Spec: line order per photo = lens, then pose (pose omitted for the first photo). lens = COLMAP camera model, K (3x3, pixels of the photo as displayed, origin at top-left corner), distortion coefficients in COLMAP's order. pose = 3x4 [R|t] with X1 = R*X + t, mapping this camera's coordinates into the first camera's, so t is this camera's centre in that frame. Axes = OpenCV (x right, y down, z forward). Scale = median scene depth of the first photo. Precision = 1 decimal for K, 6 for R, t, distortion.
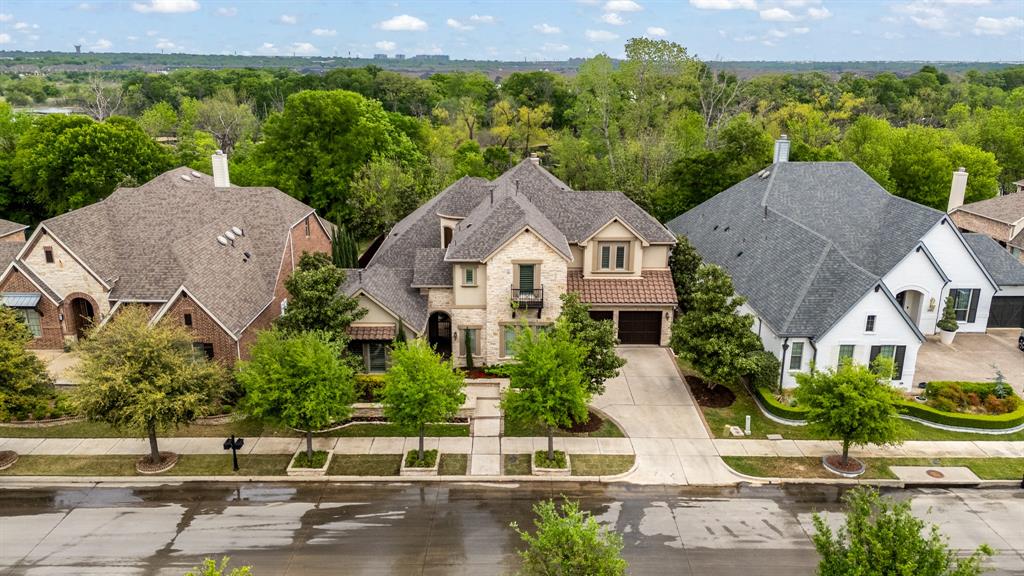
lens RADIAL K [[753.9, 0, 512.0], [0, 753.9, 288.0], [0, 0, 1]] dist [0.074580, -0.083038]
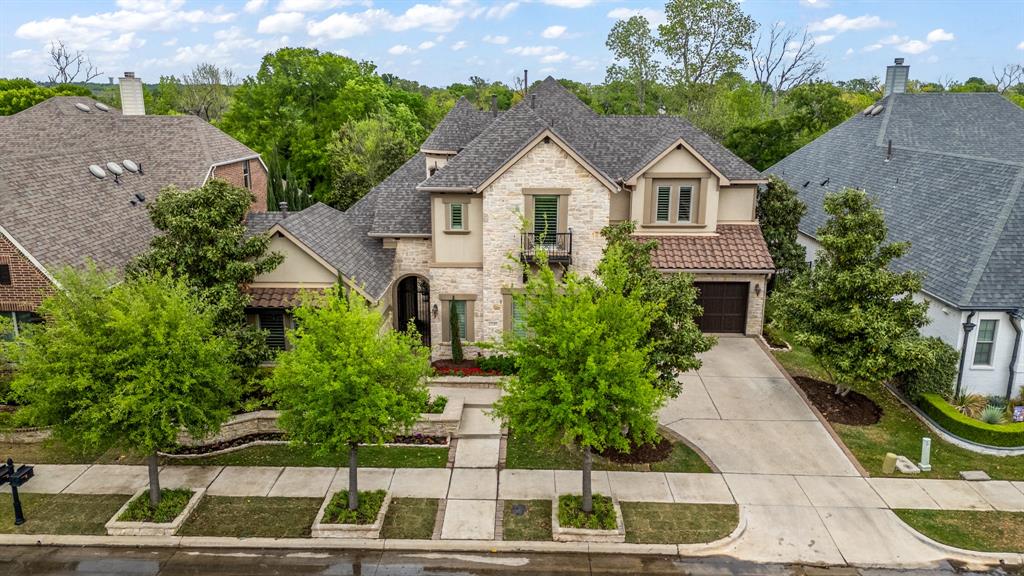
lens RADIAL K [[756.3, 0, 512.0], [0, 756.3, 288.0], [0, 0, 1]] dist [0.057015, -0.061339]
pose [[0.999559, 0.005856, -0.029126, 0.010445], [-0.006984, 0.999223, -0.038796, 0.075396], [0.028876, 0.038982, 0.998823, 0.386417]]
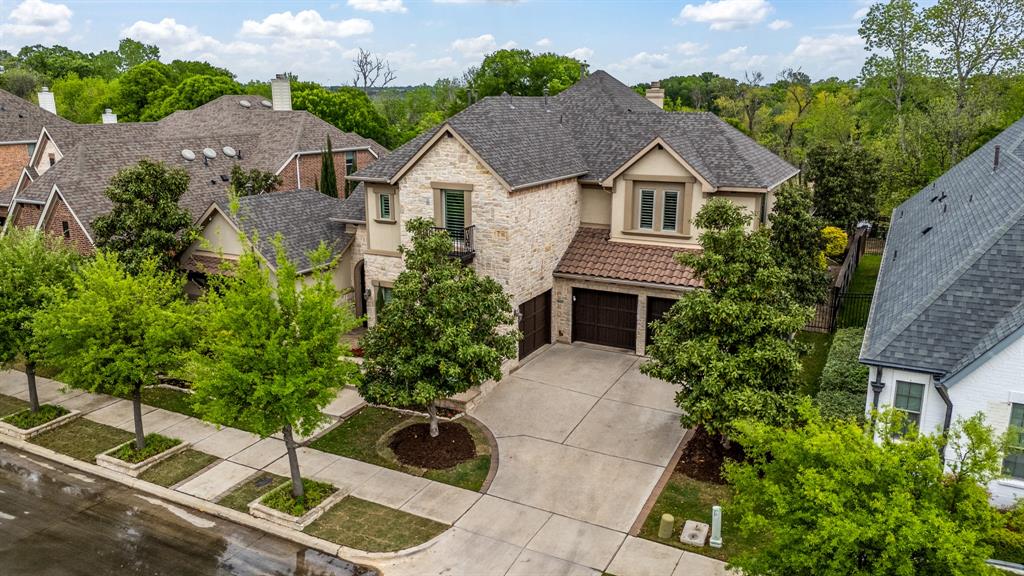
lens RADIAL K [[753.9, 0, 512.0], [0, 753.9, 288.0], [0, 0, 1]] dist [0.074580, -0.083038]
pose [[0.885245, 0.109621, -0.452023, 0.379274], [-0.127553, 0.991788, -0.009280, 0.051694], [0.447294, 0.065872, 0.891958, 0.491253]]
